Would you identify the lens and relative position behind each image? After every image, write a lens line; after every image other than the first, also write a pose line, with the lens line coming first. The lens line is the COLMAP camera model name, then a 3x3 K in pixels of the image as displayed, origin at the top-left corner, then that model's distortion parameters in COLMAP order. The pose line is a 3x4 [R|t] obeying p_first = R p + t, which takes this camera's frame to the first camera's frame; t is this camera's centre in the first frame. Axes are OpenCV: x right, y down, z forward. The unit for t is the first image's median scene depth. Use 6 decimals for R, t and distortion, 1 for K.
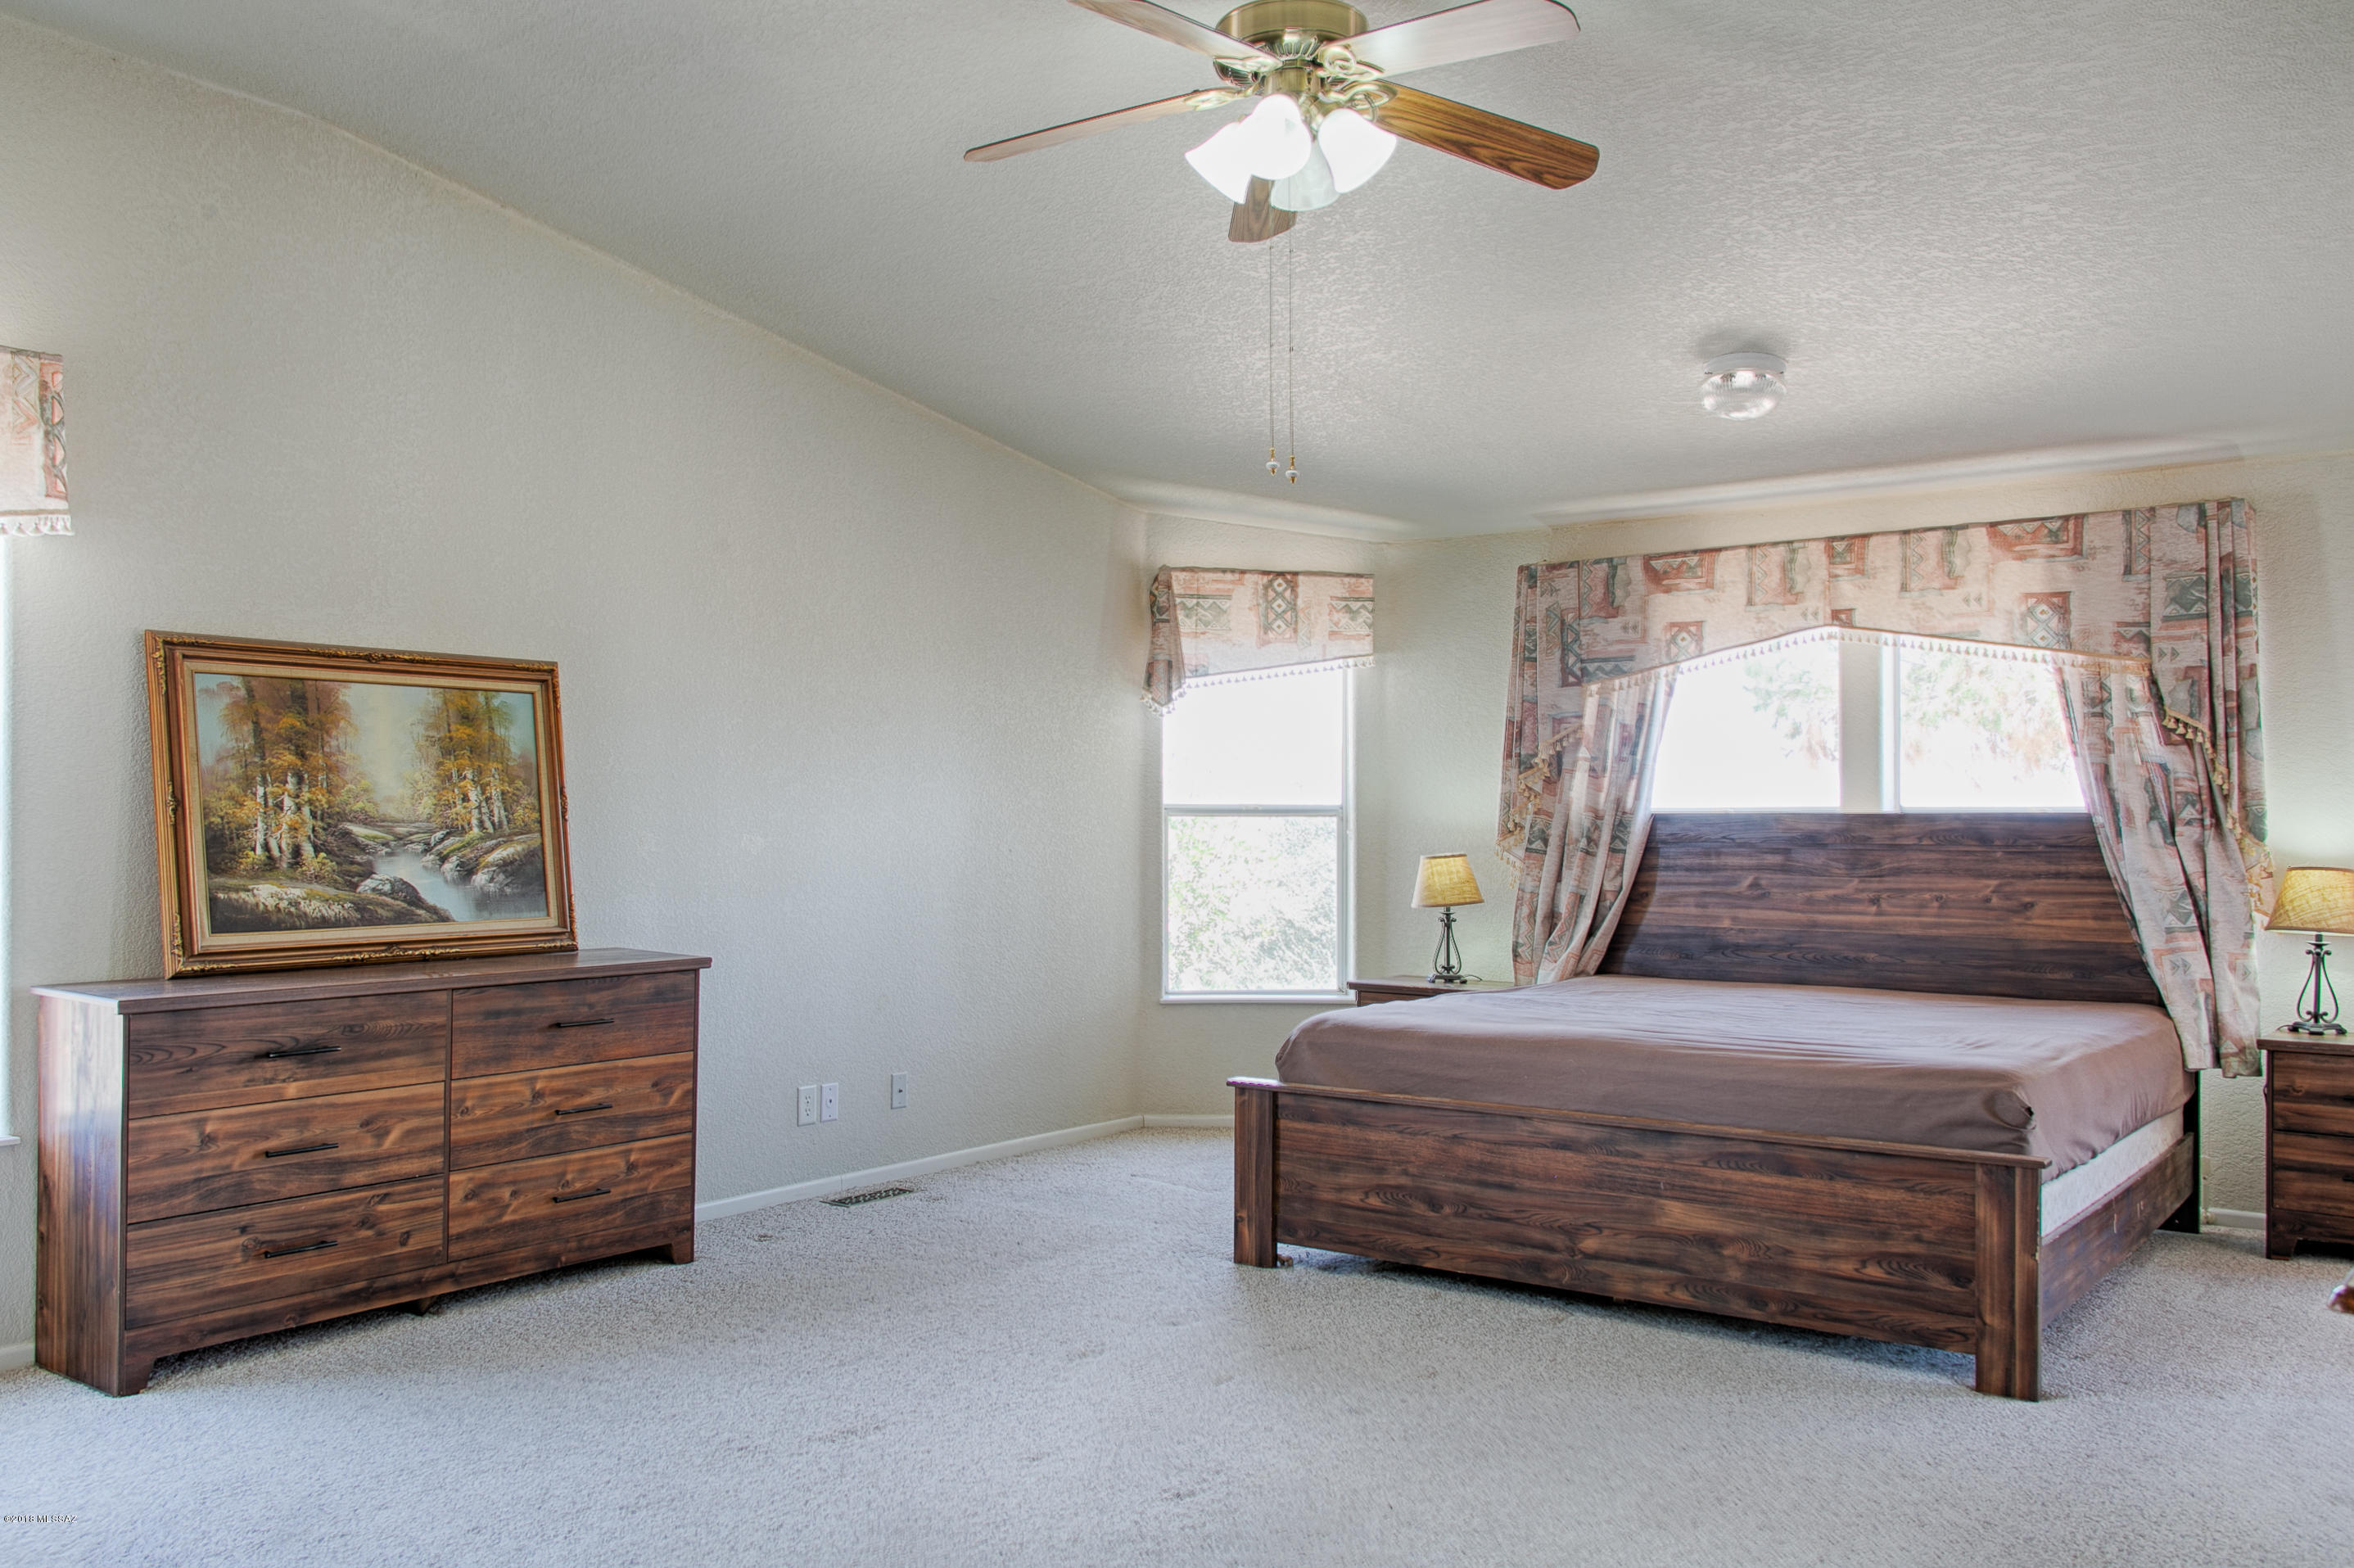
lens RADIAL K [[1879.2, 0, 1189.3], [0, 1879.2, 815.6], [0, 0, 1]] dist [0.026757, -0.009992]
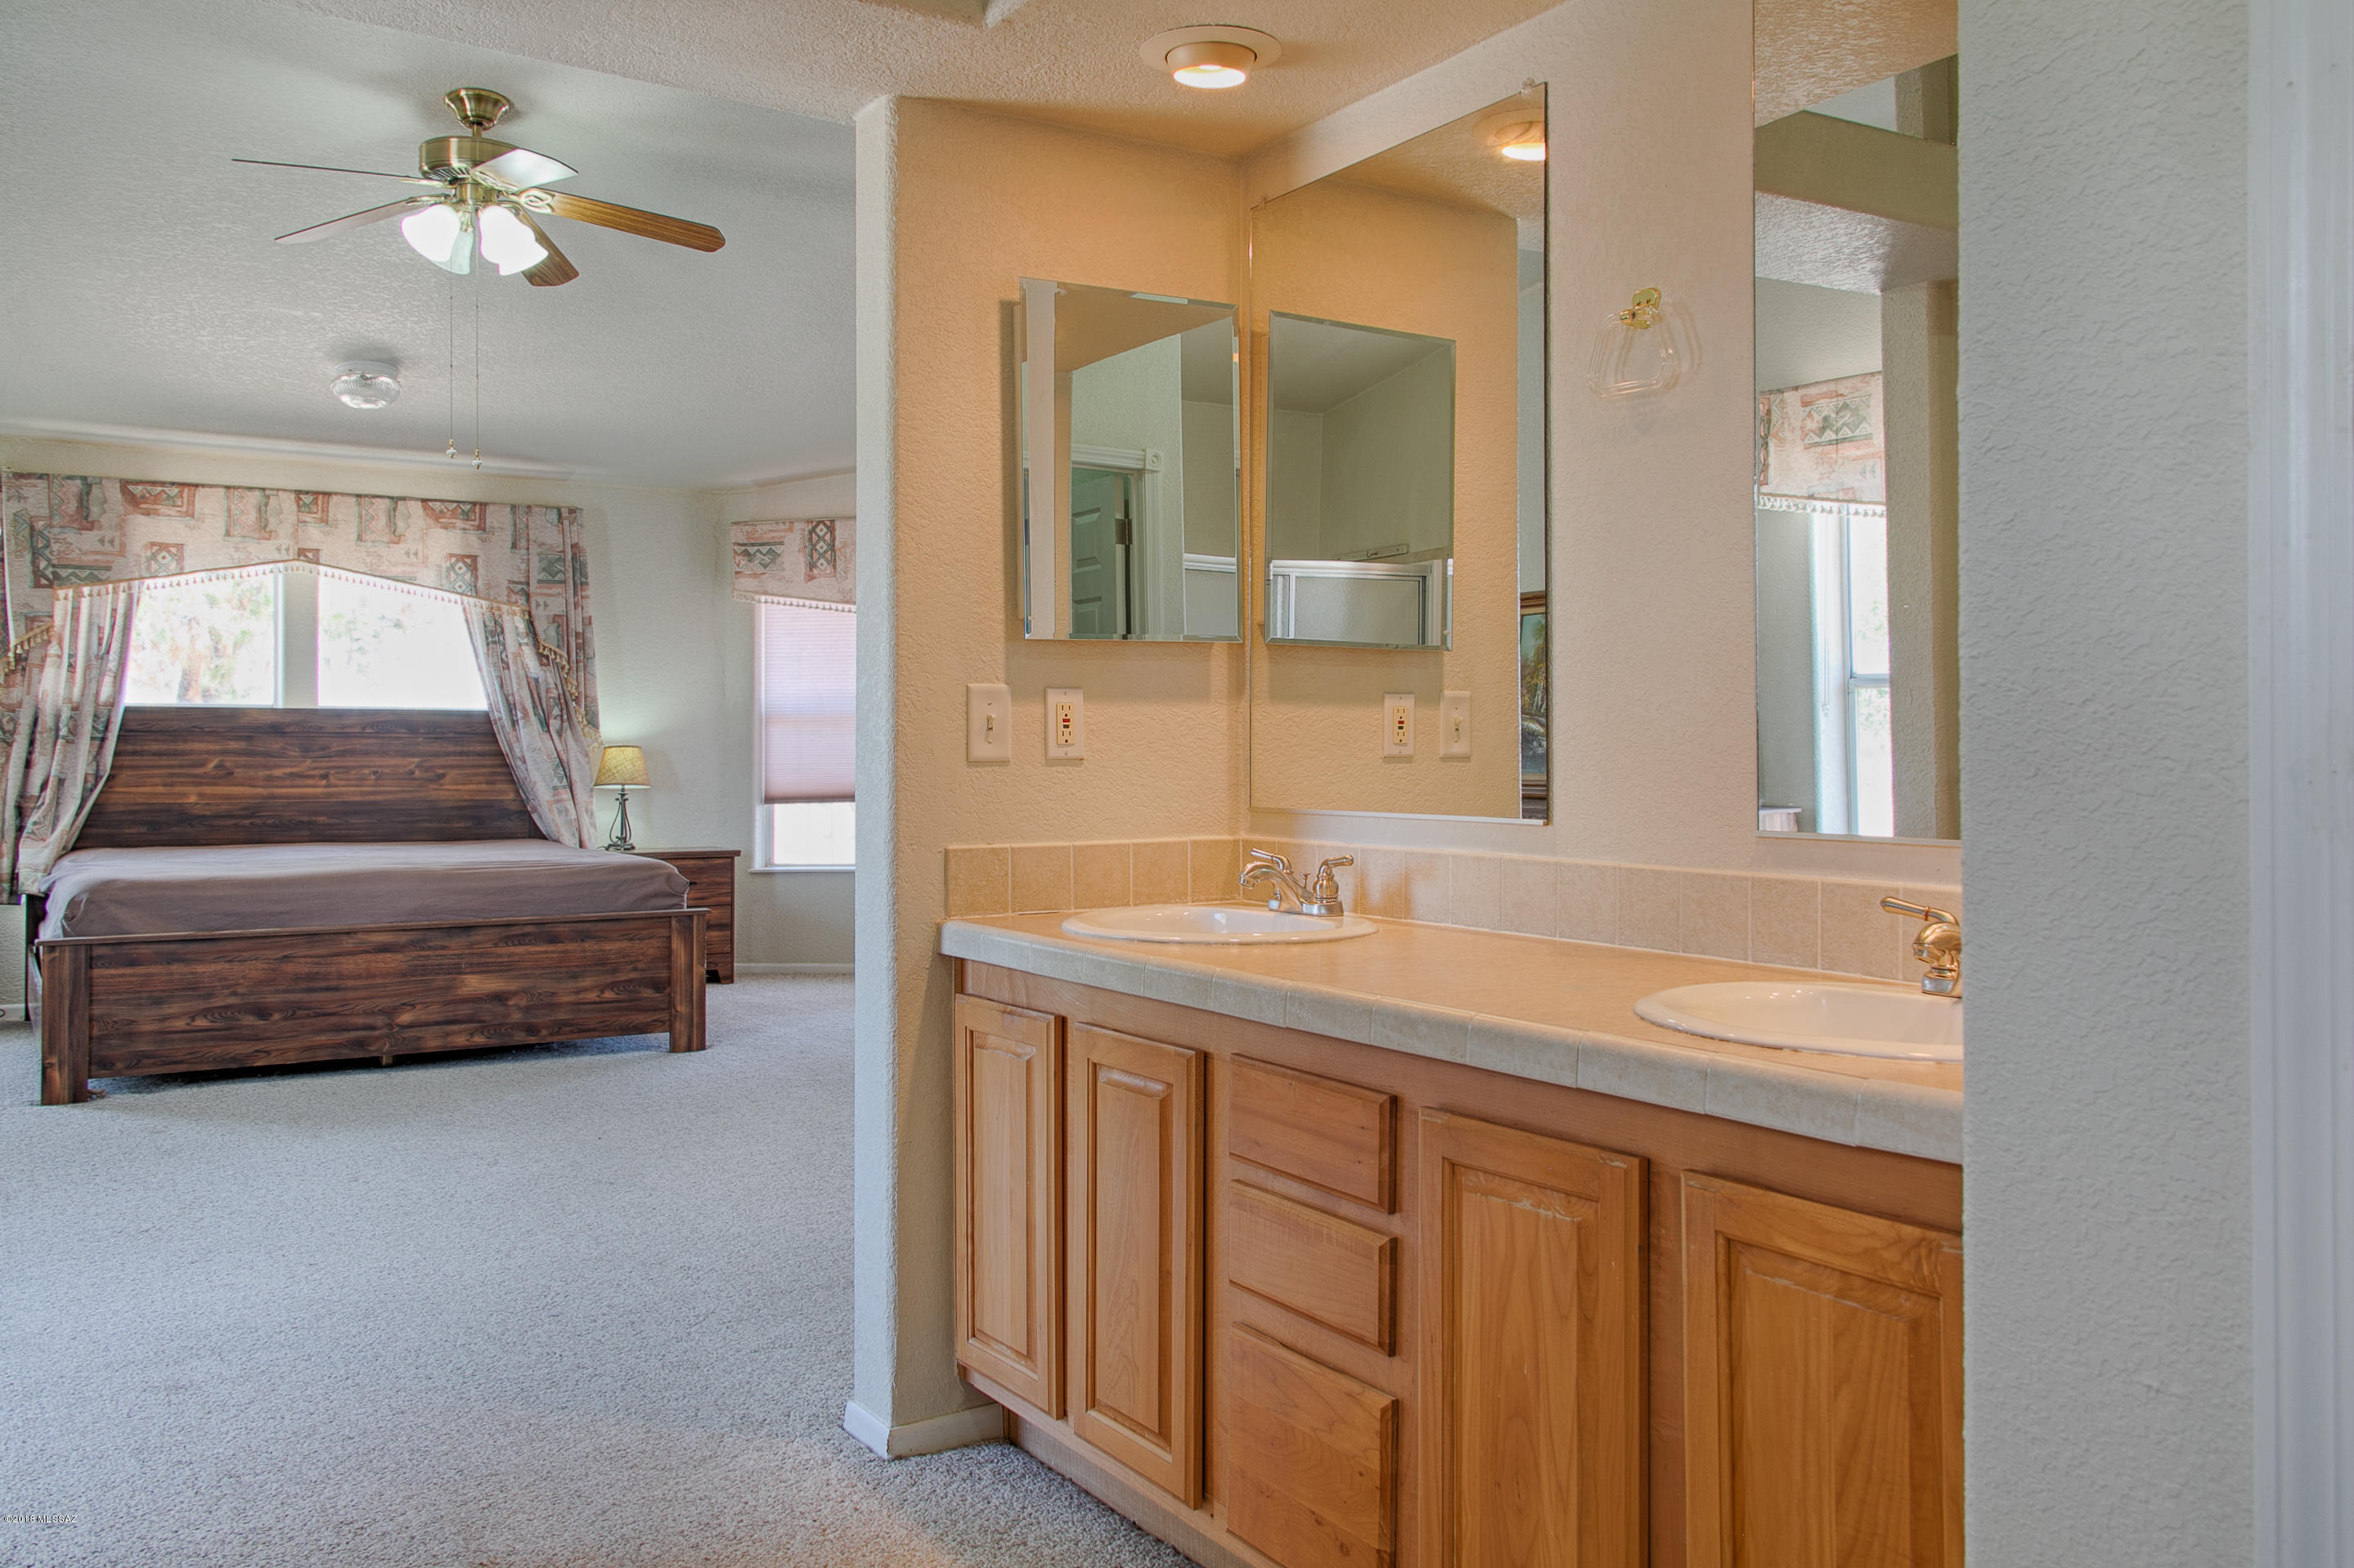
lens RADIAL K [[1879.2, 0, 1148.3], [0, 1879.2, 707.3], [0, 0, 1]] dist [0.026757, -0.009992]
pose [[0.382892, 0.016970, 0.923637, -0.681692], [-0.006940, 0.999856, -0.015493, 0.015676], [-0.923767, -0.000478, 0.382954, -0.017840]]
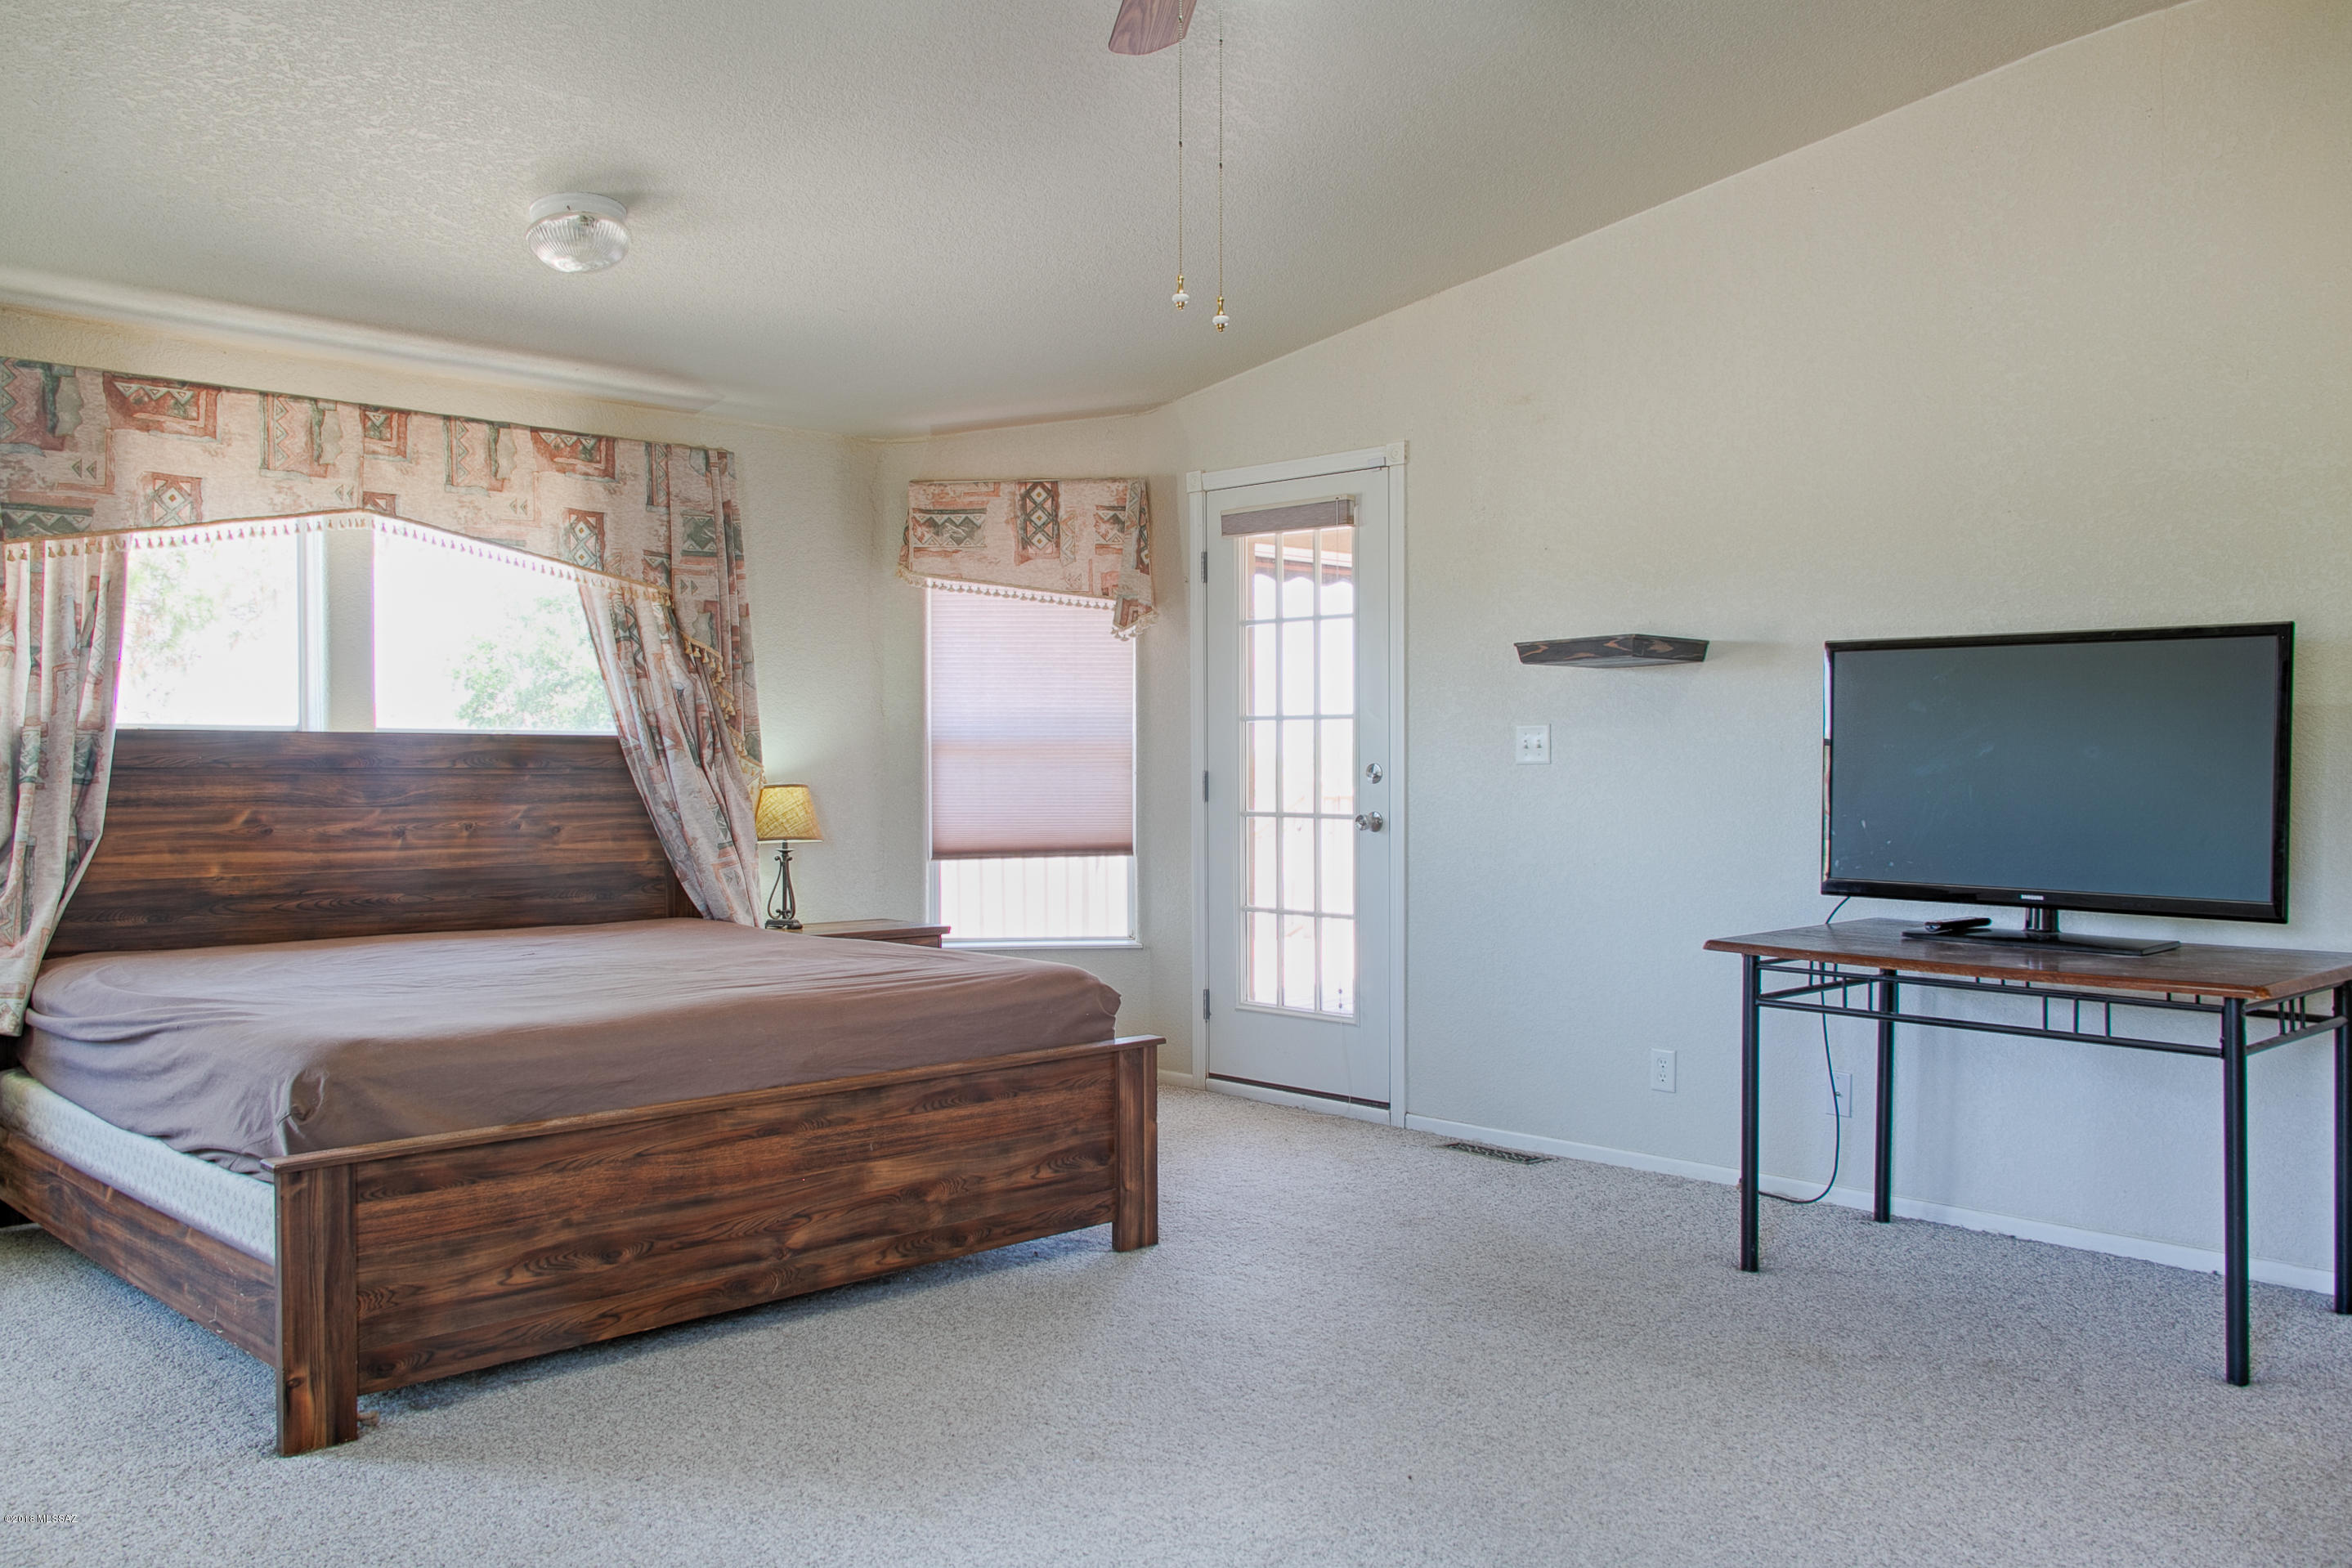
lens RADIAL K [[1877.6, 0, 1164.8], [0, 1877.6, 784.4], [0, 0, 1]] dist [0.026757, -0.009992]
pose [[0.175247, -0.016707, 0.984383, -0.479306], [-0.010008, 0.999774, 0.018750, 0.003077], [-0.984474, -0.013138, 0.175040, 0.552934]]
